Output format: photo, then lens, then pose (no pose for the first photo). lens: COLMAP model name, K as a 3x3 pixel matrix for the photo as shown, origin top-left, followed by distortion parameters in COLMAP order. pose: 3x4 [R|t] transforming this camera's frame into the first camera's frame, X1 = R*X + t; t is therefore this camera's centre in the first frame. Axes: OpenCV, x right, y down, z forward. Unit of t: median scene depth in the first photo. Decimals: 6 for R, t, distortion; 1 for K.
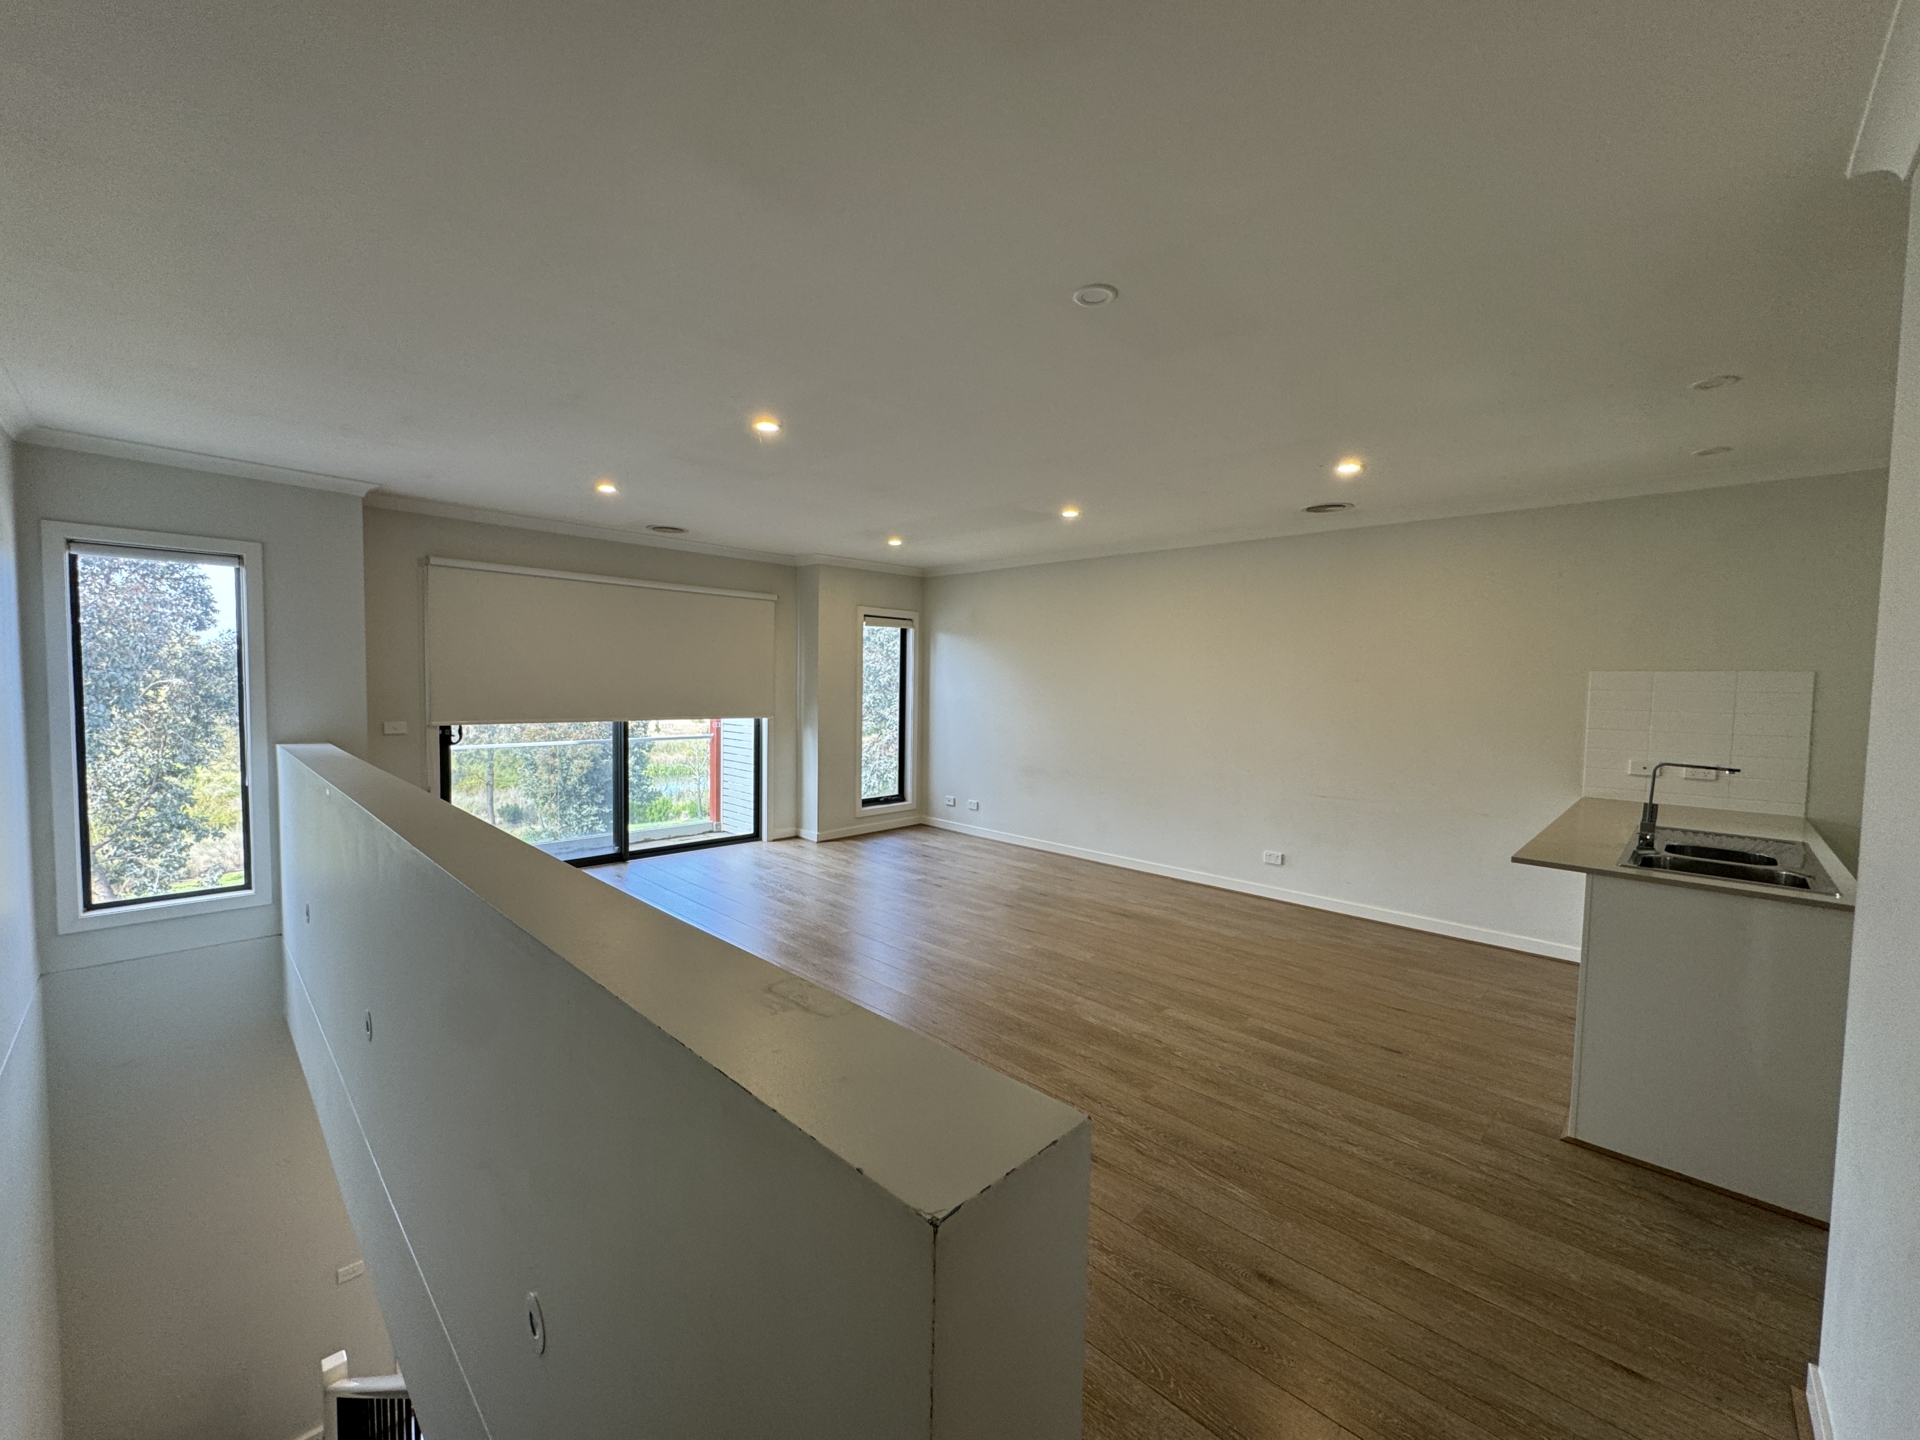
lens RADIAL K [[763.4, 0, 954.5], [0, 763.4, 720.5], [0, 0, 1]] dist [-0.002618, 0.000325]
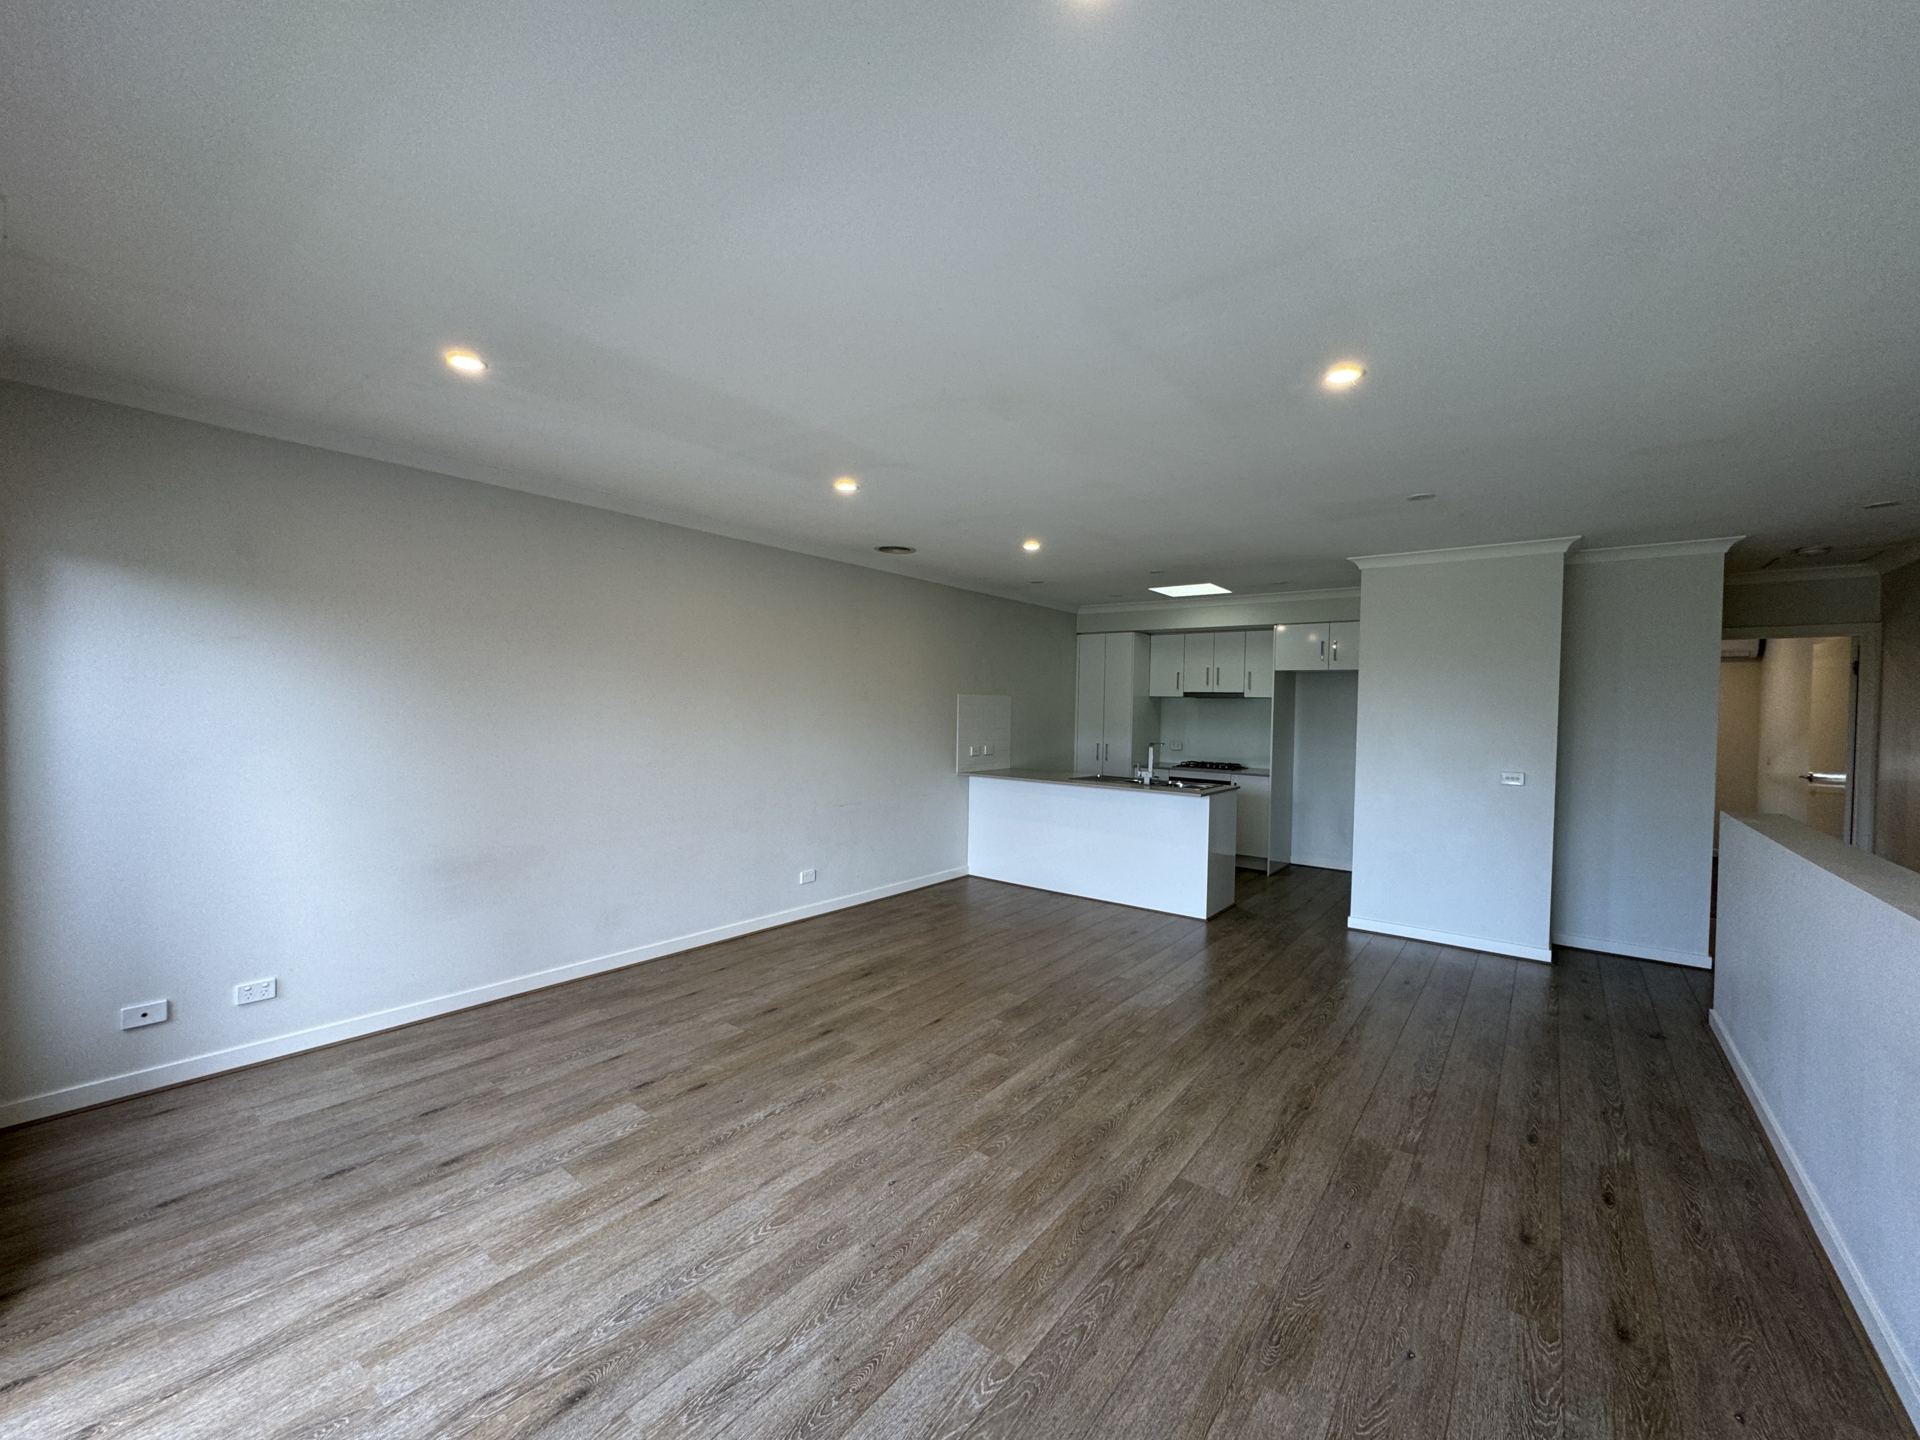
lens RADIAL K [[763.4, 0, 961.7], [0, 763.4, 715.9], [0, 0, 1]] dist [-0.002618, 0.000325]
pose [[-0.109888, -0.034446, 0.993347, -0.638728], [0.029212, 0.998856, 0.037868, -0.066789], [-0.993515, 0.033178, -0.108756, 0.979250]]
